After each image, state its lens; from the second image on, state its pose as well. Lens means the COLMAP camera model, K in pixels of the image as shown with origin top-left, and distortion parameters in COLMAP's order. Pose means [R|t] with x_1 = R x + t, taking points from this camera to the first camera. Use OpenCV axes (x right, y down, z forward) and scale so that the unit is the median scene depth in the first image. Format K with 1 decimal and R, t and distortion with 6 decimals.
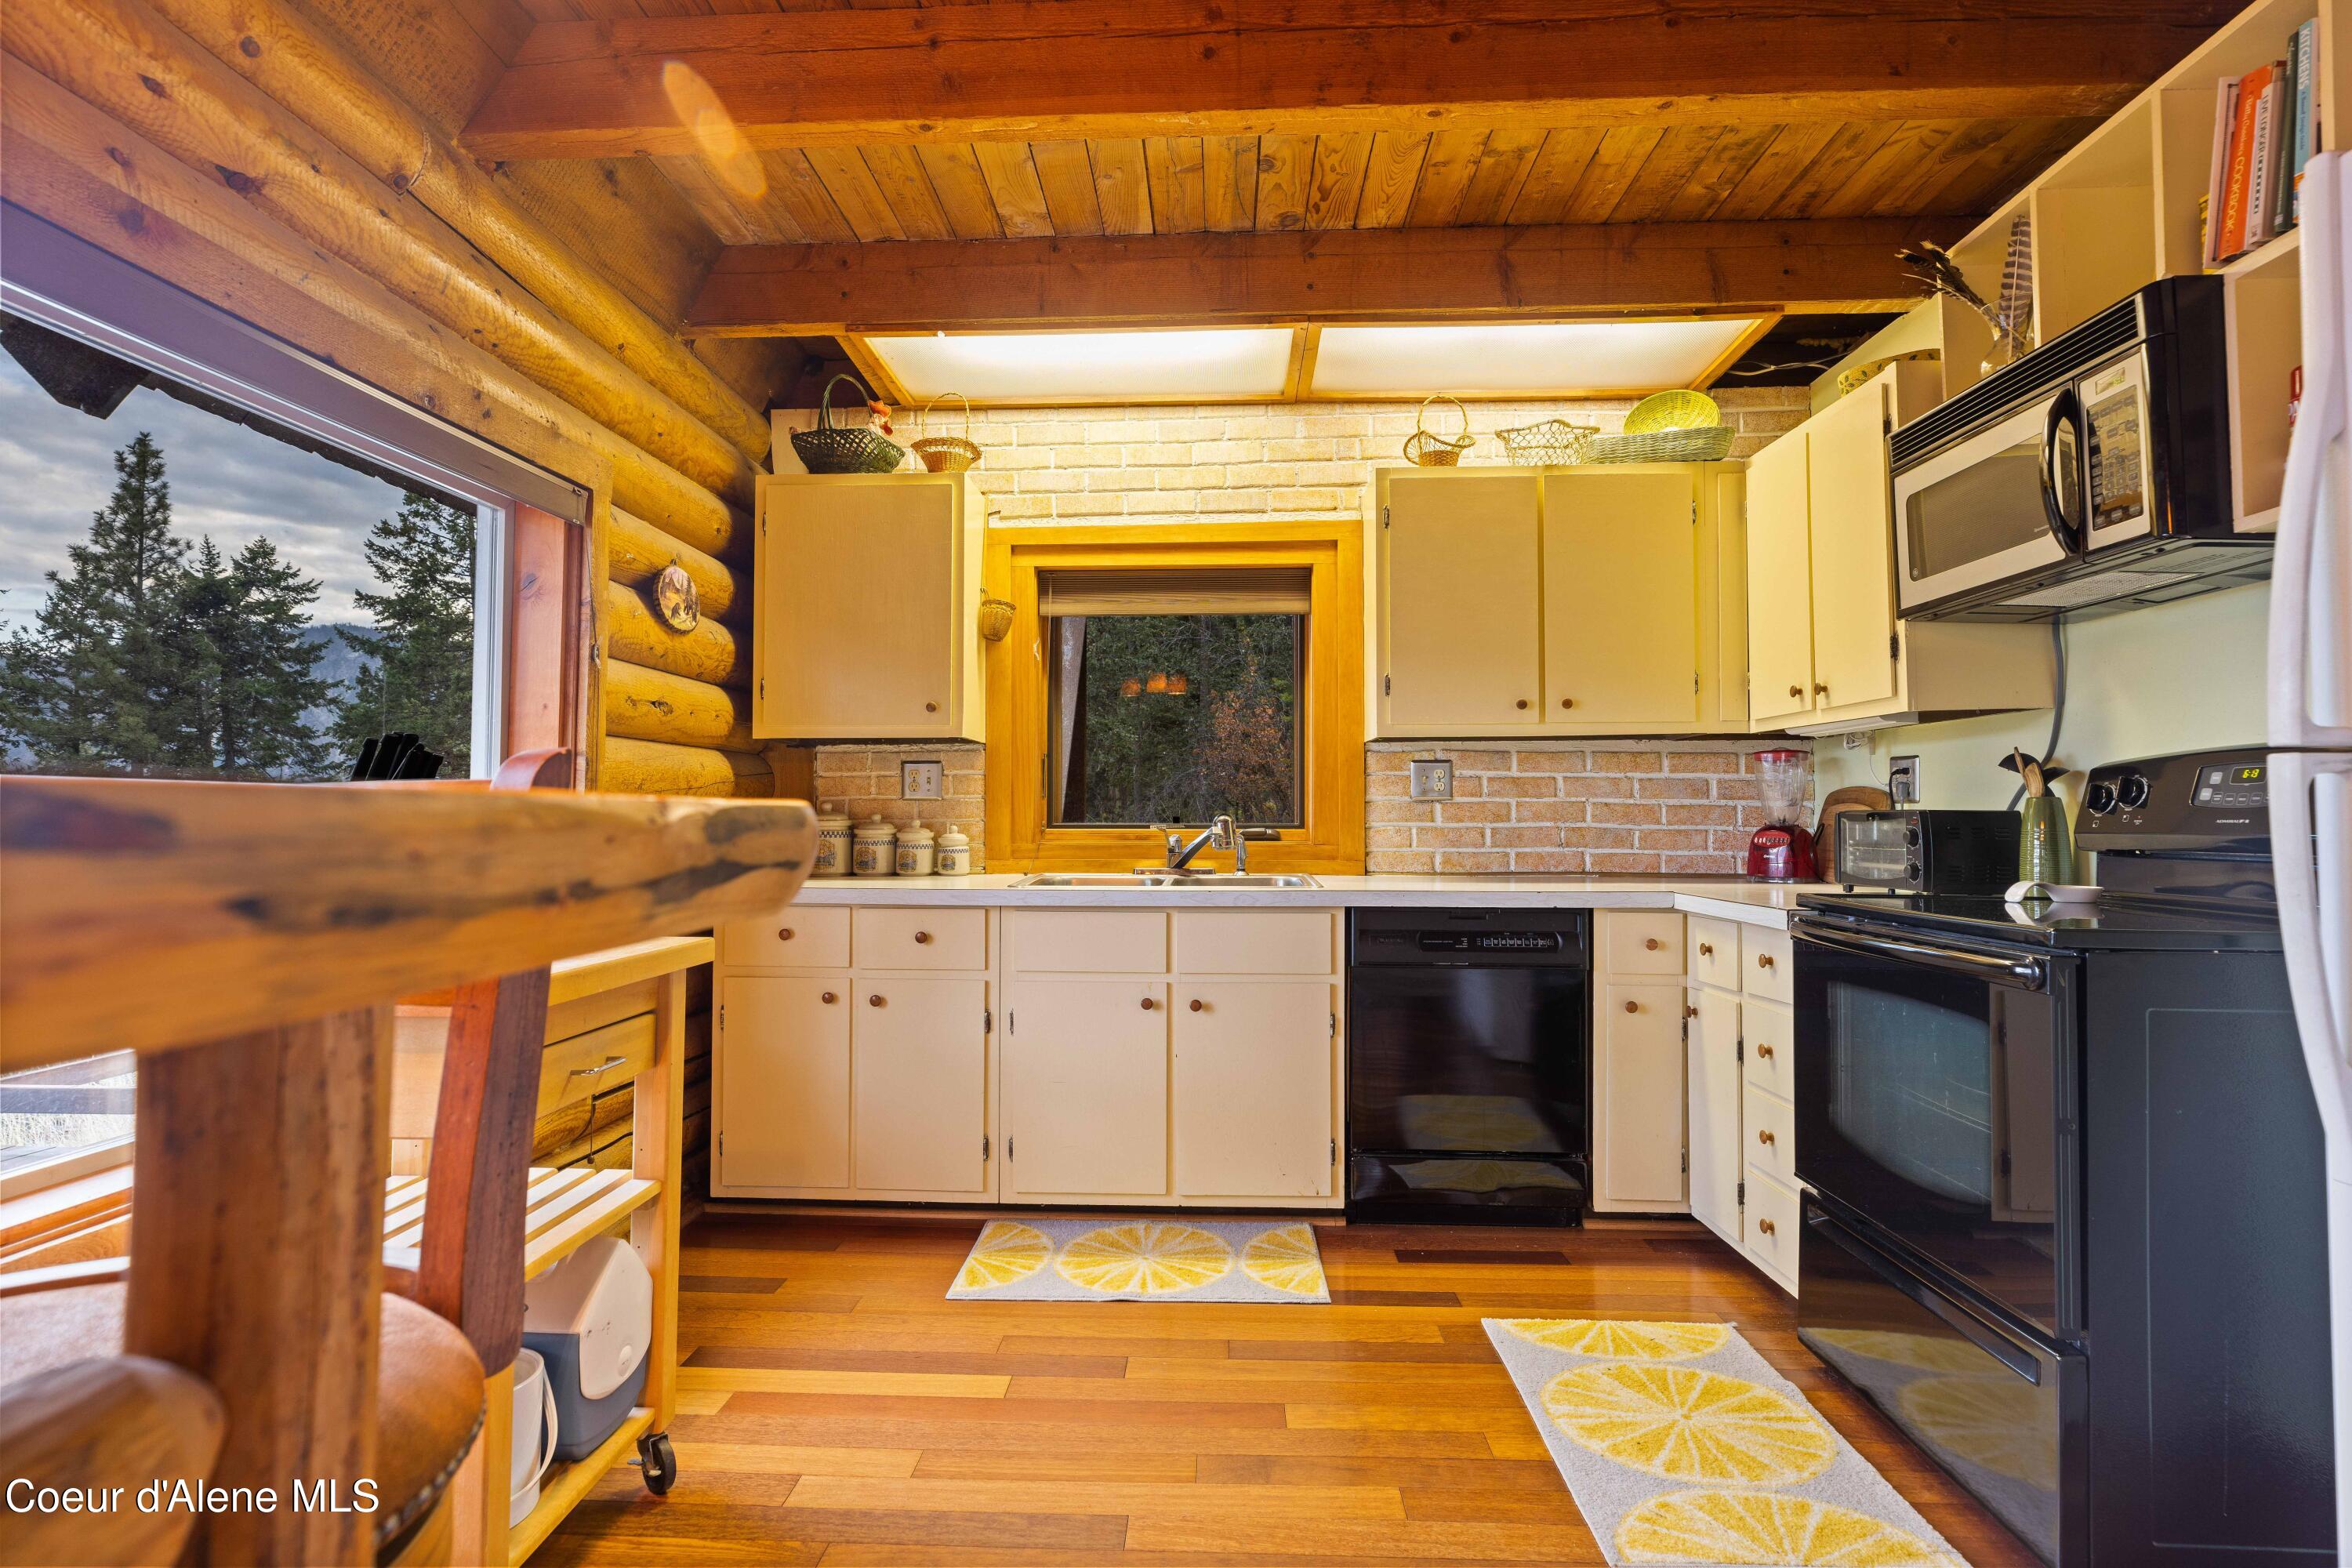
lens RADIAL K [[1214.8, 0, 1189.0], [0, 1214.8, 773.8], [0, 0, 1]] dist [-0.000187, 0.000259]
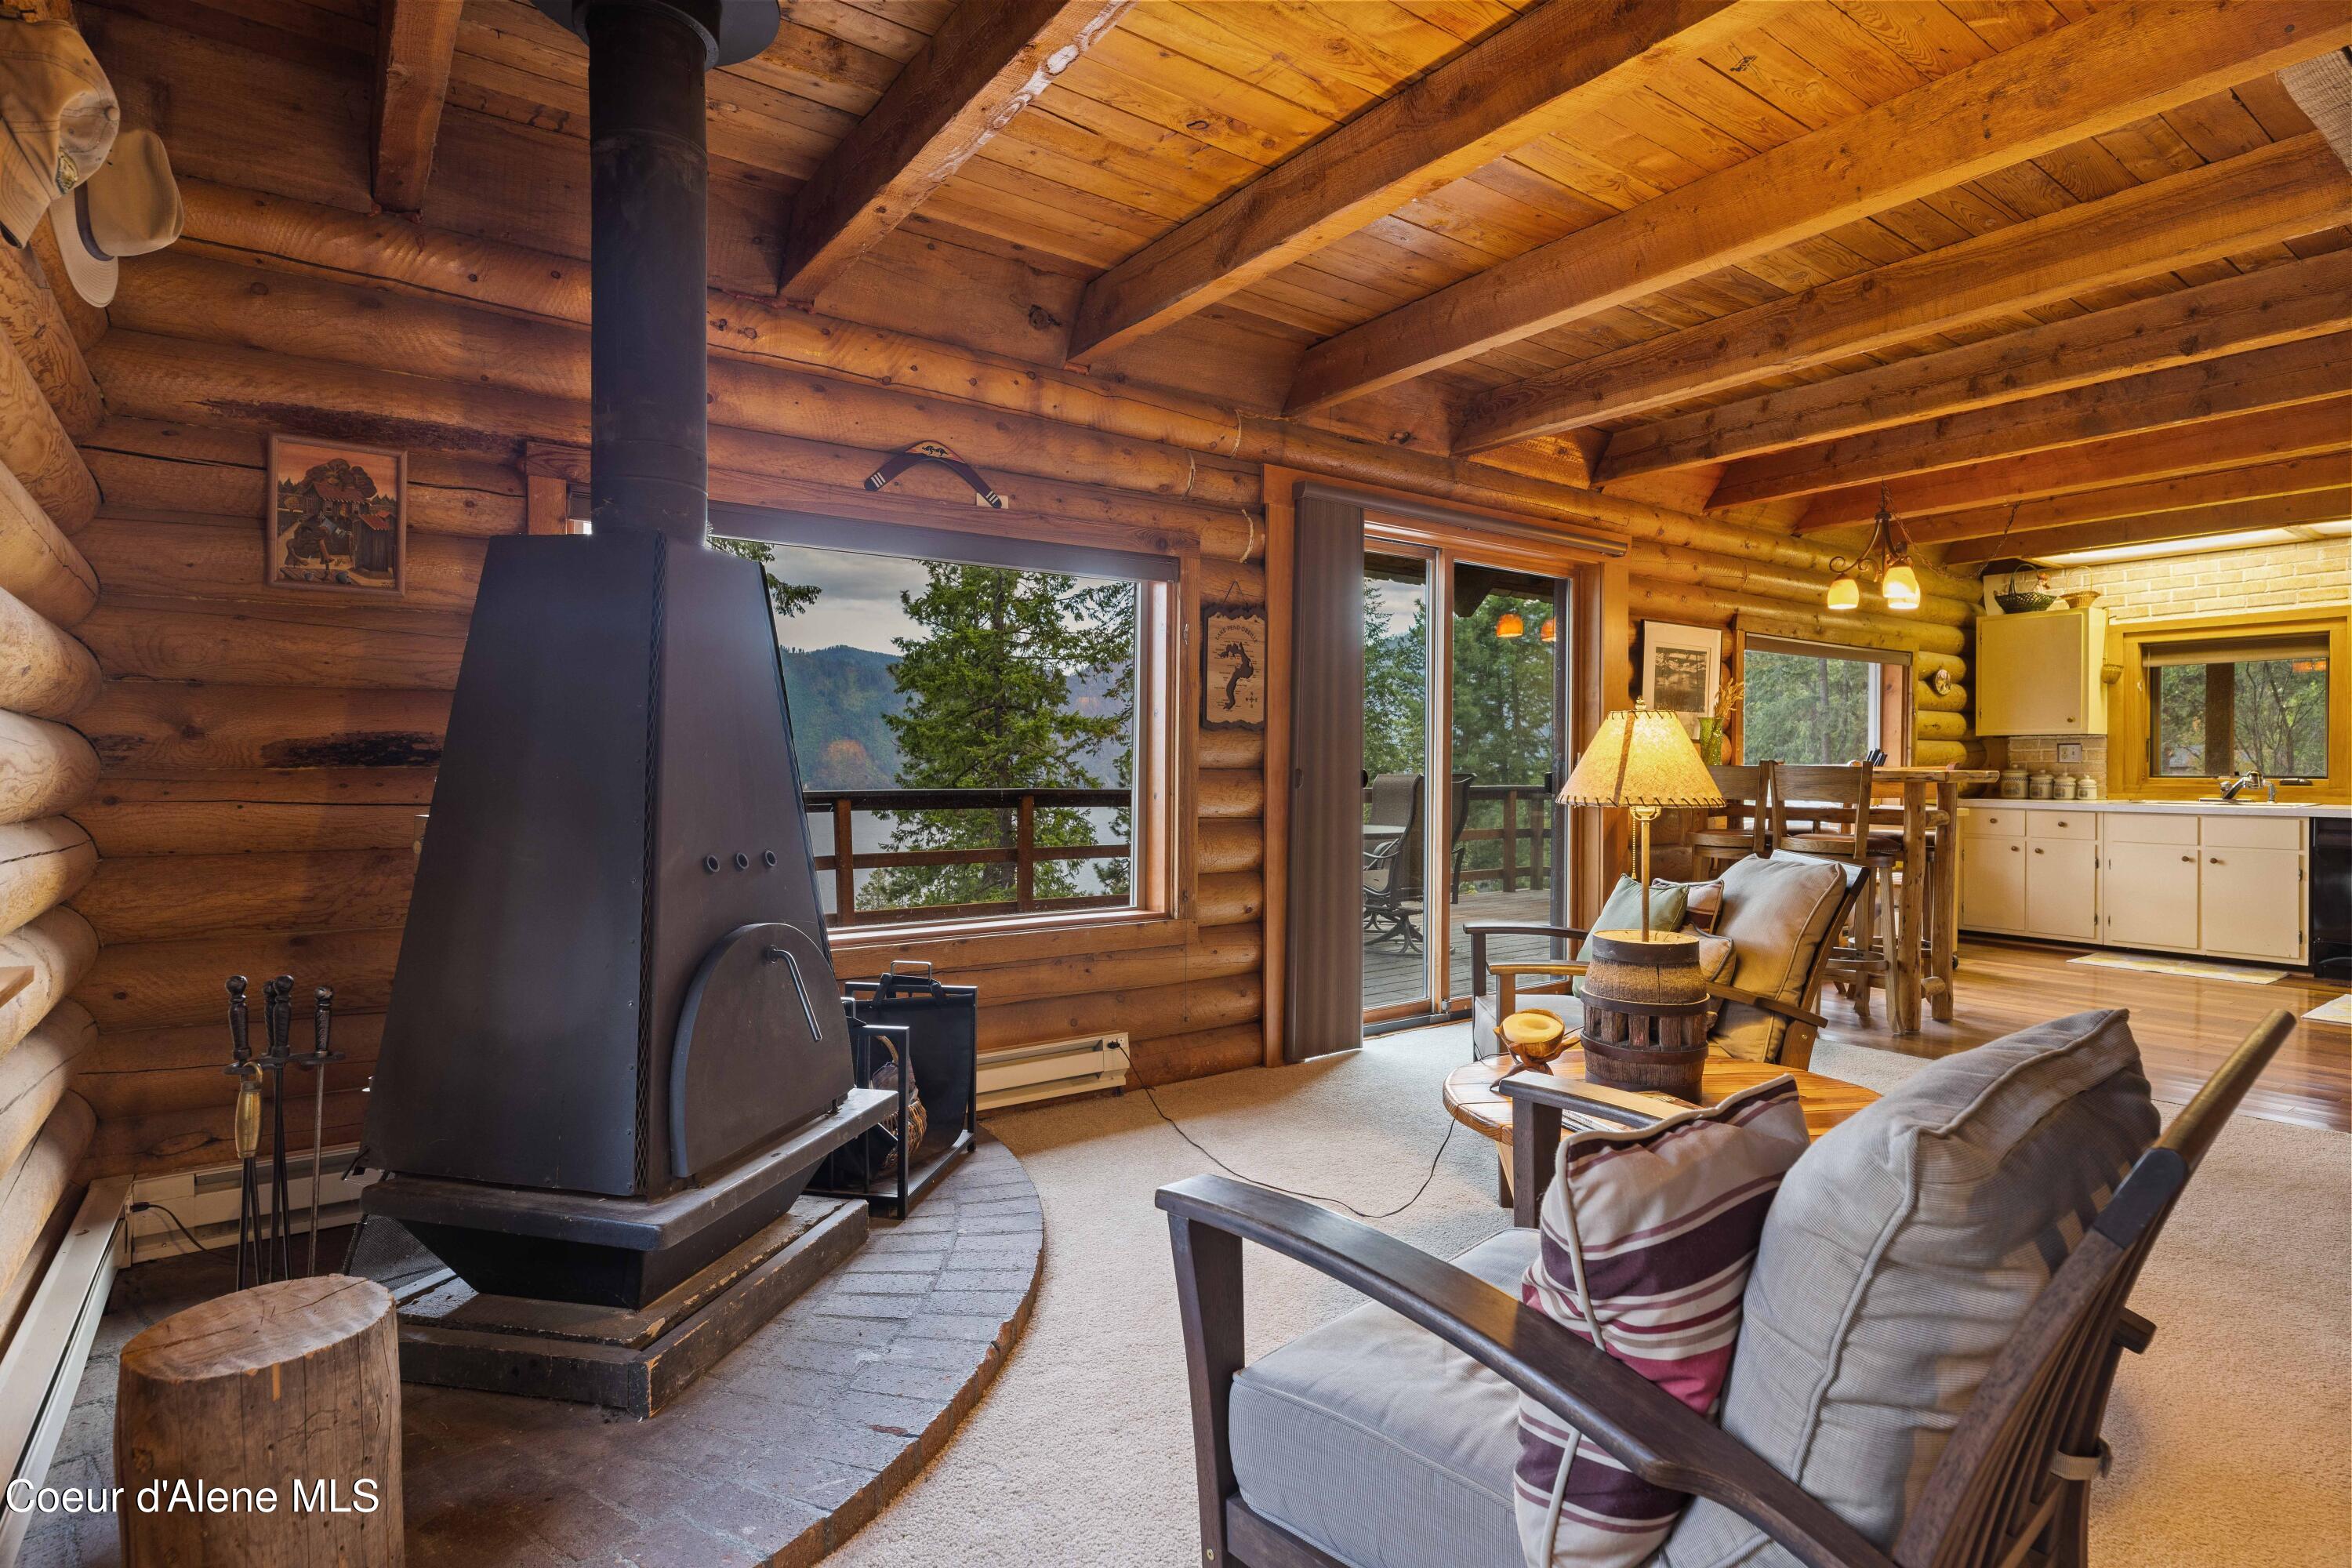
lens RADIAL K [[1214.8, 0, 1189.0], [0, 1214.8, 773.8], [0, 0, 1]] dist [-0.000187, 0.000259]
pose [[0.620456, 0.007125, -0.784209, 0.467989], [0.025160, 0.999263, 0.028985, -0.056829], [0.783838, -0.037715, 0.619819, -1.437665]]
